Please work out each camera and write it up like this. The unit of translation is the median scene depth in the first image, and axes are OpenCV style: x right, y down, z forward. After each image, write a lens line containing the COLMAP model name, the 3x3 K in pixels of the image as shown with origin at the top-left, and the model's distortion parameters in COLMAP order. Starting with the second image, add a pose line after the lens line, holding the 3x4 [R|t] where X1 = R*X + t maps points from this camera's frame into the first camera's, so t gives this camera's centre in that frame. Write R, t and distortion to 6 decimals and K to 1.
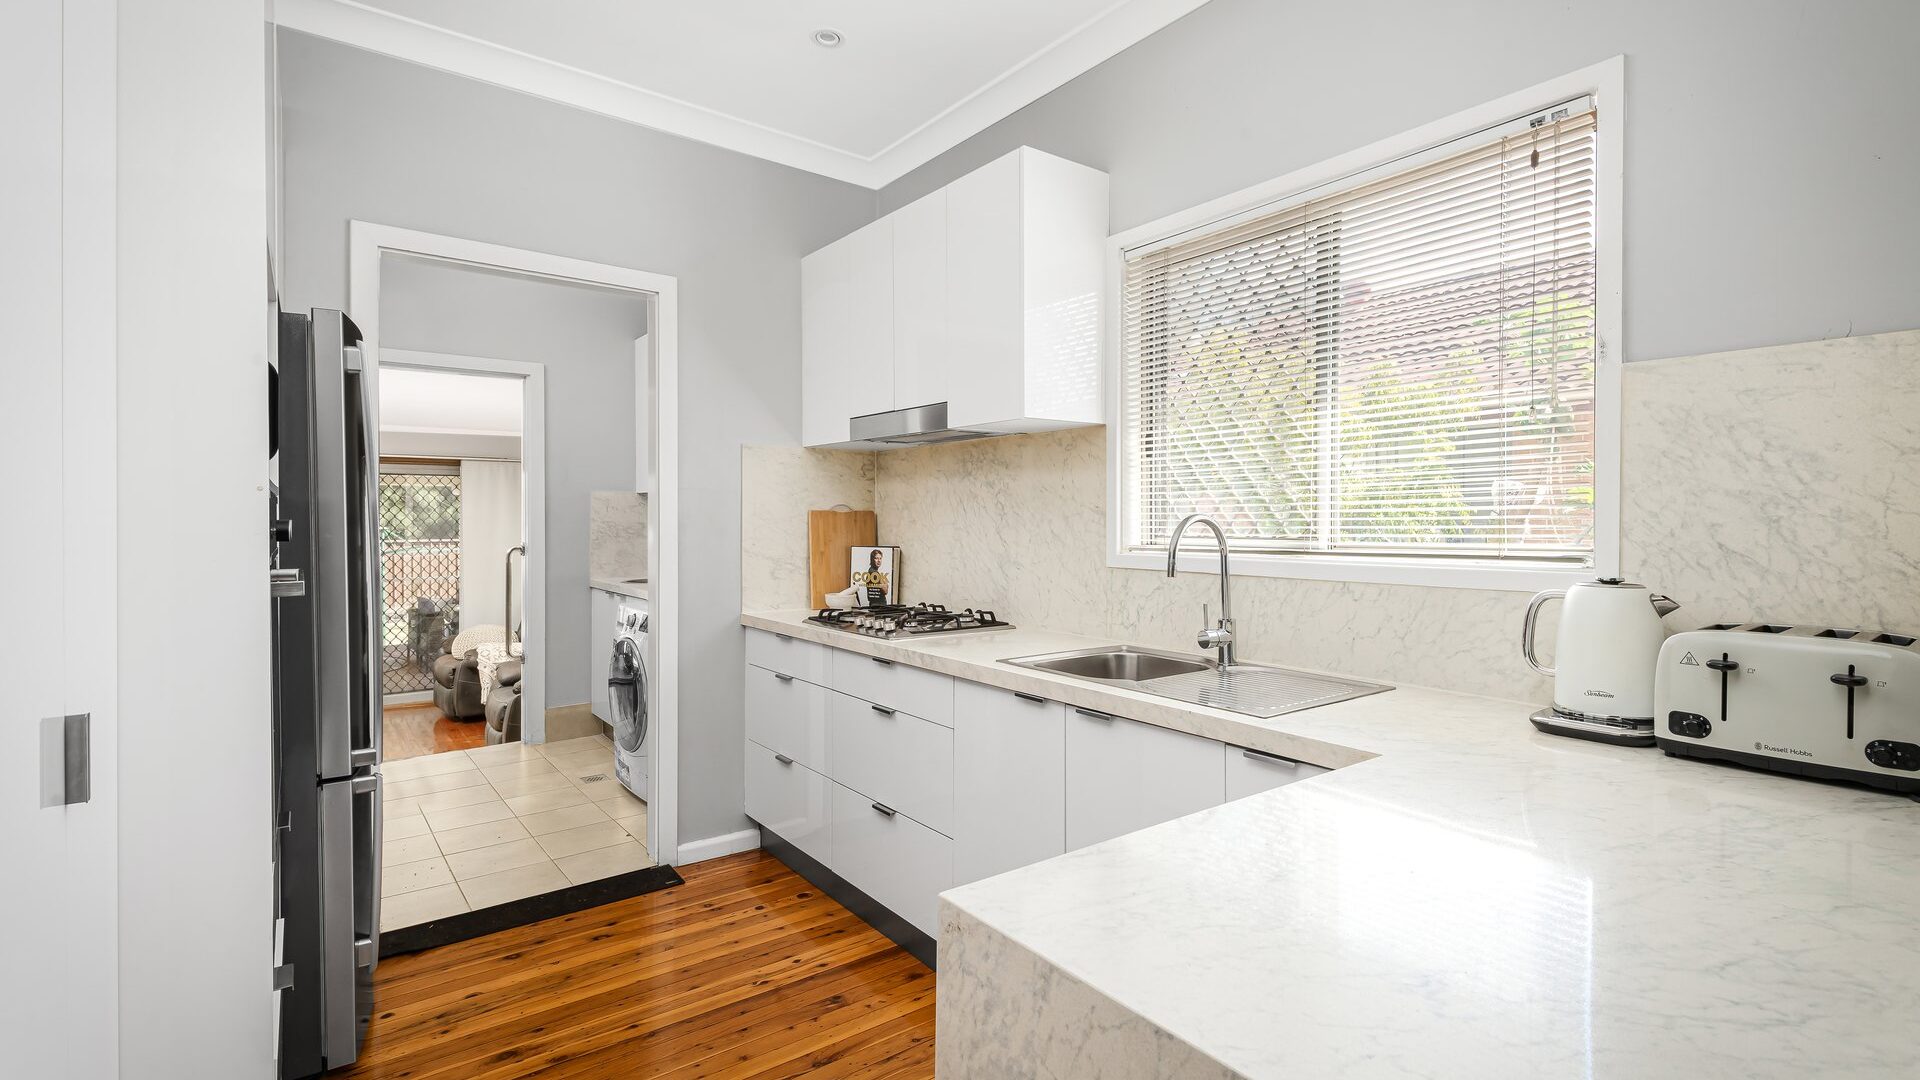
lens RADIAL K [[863.1, 0, 961.7], [0, 863.1, 540.3], [0, 0, 1]] dist [-0.003627, -0.000323]
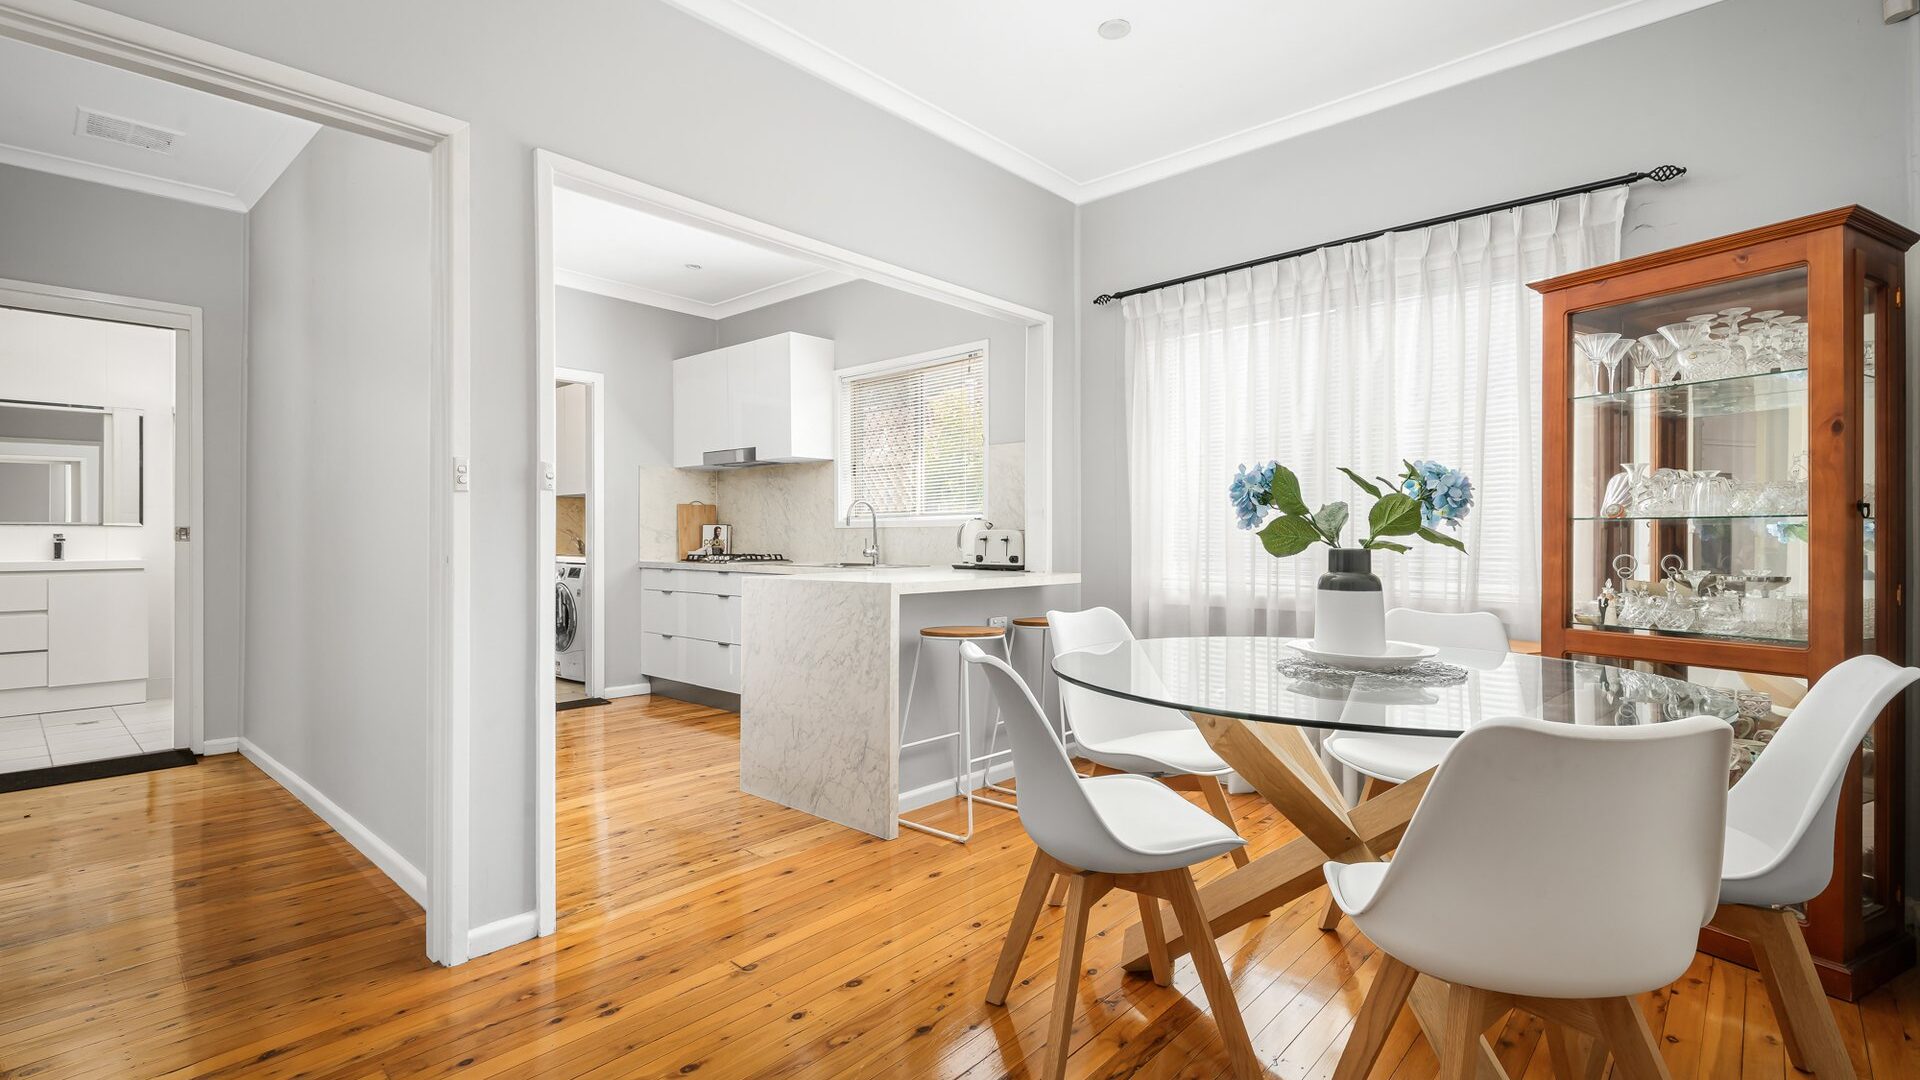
lens RADIAL K [[863.1, 0, 963.9], [0, 863.1, 539.7], [0, 0, 1]] dist [-0.003627, -0.000323]
pose [[0.981691, -0.000996, 0.190479, 0.070719], [0.005138, 0.999761, -0.021253, 0.095018], [-0.190412, 0.021843, 0.981461, -0.992947]]
